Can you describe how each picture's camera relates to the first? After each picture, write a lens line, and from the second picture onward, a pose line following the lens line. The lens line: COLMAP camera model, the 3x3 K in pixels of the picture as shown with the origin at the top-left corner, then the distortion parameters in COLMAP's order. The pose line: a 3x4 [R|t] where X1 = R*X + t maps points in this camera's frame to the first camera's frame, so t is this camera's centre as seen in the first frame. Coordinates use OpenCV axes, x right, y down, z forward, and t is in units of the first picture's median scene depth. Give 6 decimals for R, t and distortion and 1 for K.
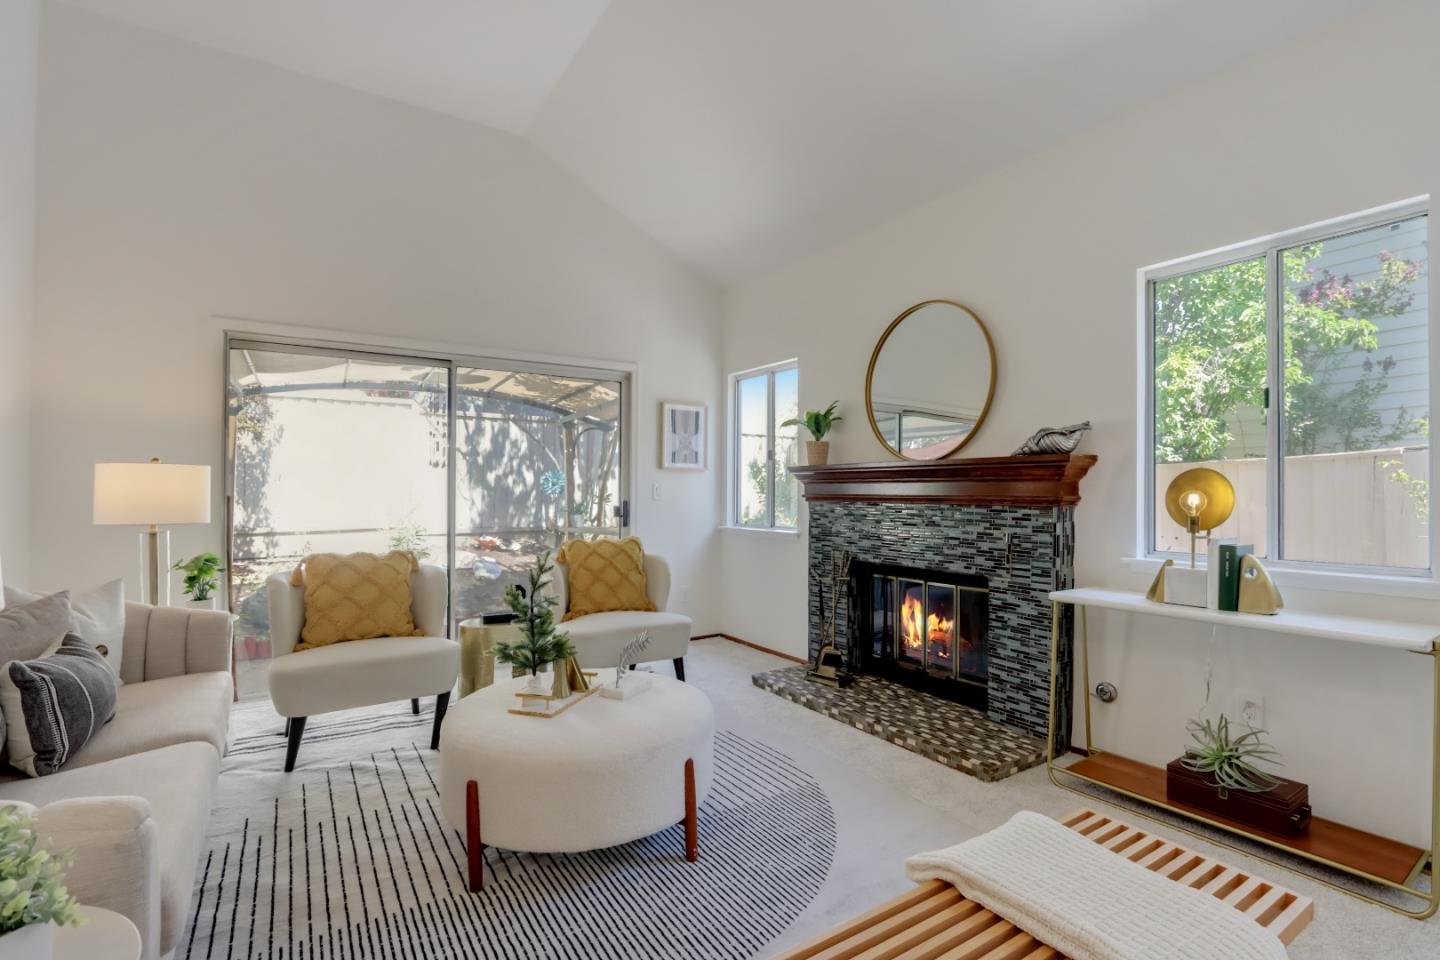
lens RADIAL K [[667.0, 0, 725.6], [0, 667.0, 487.7], [0, 0, 1]] dist [-0.011772, 0.000801]
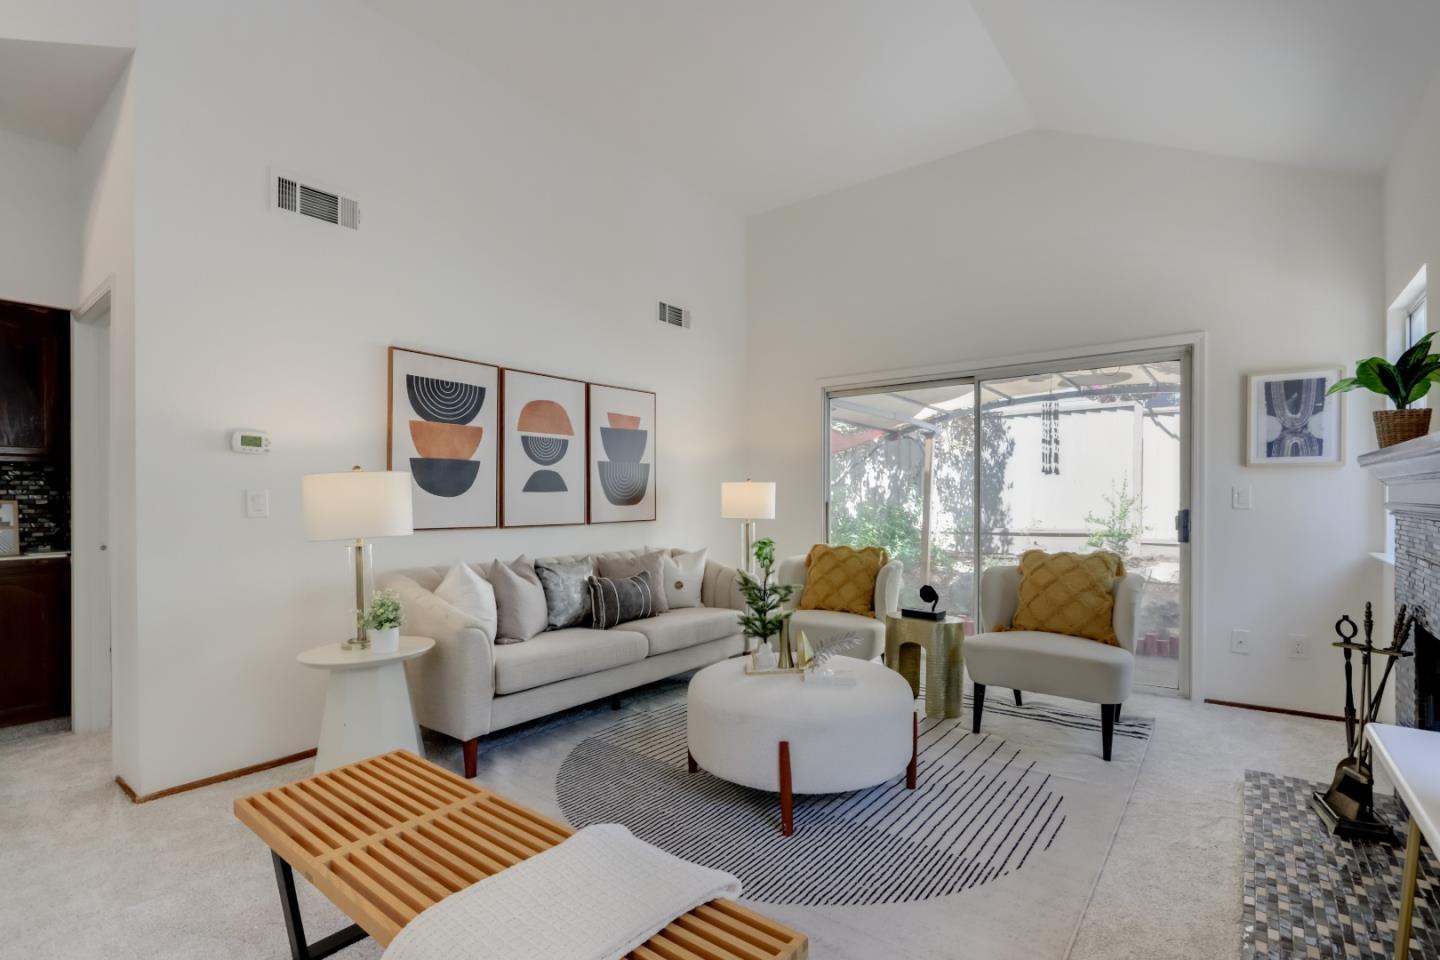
lens RADIAL K [[667.0, 0, 725.6], [0, 667.0, 487.7], [0, 0, 1]] dist [-0.011772, 0.000801]
pose [[0.322958, -0.015124, -0.946293, 0.404312], [0.010024, 0.999871, -0.012559, -0.001567], [0.946360, -0.005430, 0.323068, 0.227034]]
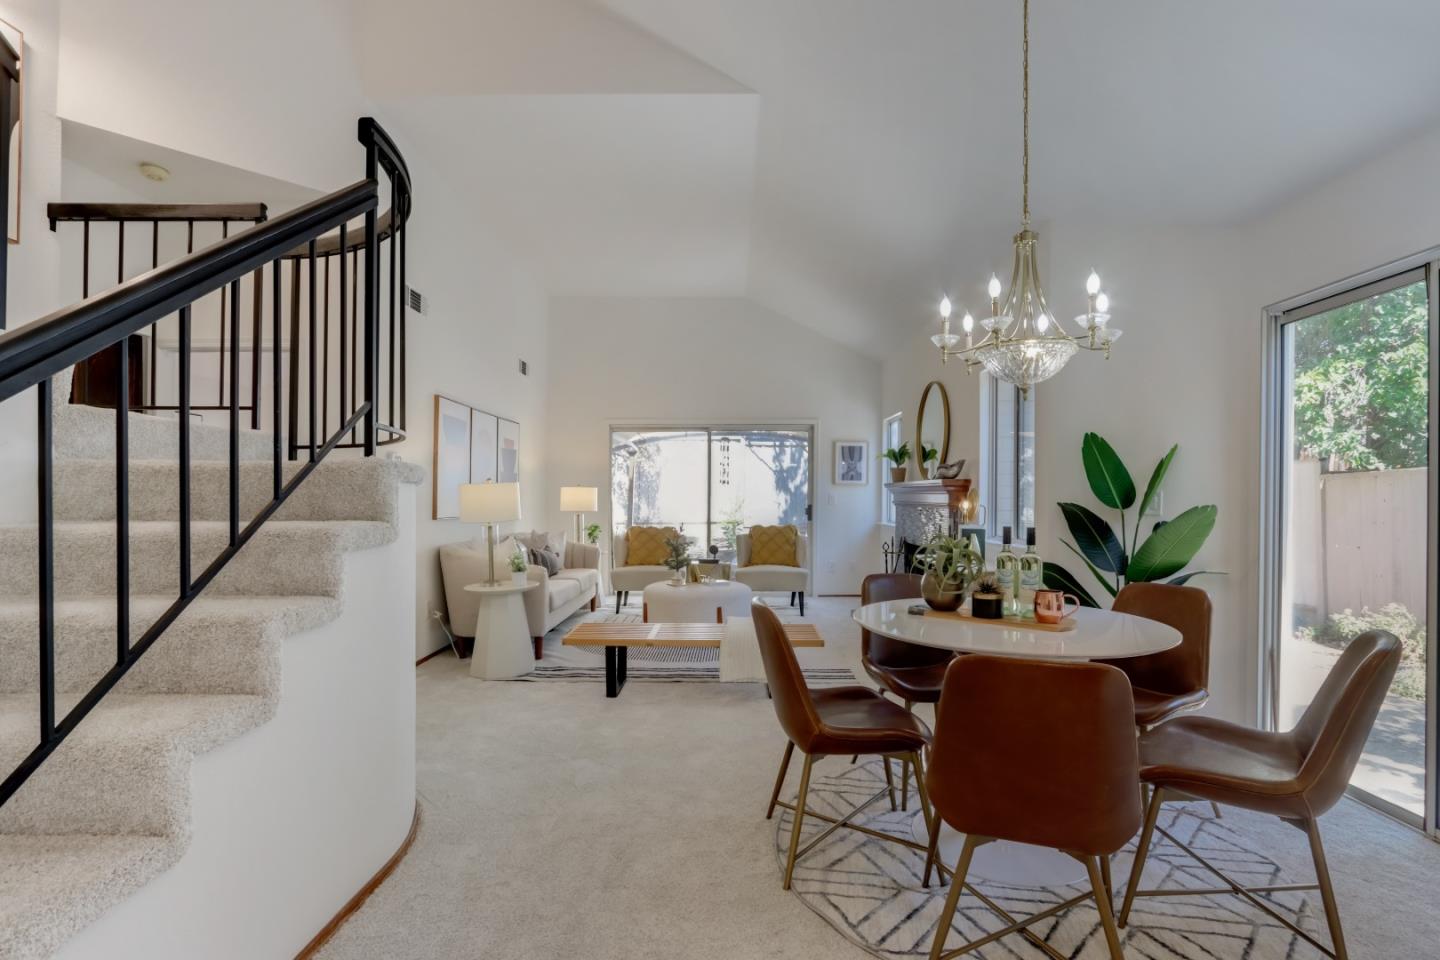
lens RADIAL K [[667.0, 0, 725.6], [0, 667.0, 487.7], [0, 0, 1]] dist [-0.011772, 0.000801]
pose [[0.831072, -0.004134, -0.556150, 0.562297], [0.000632, 0.999979, -0.006488, -0.010285], [0.556165, 0.005041, 0.831057, -0.443288]]
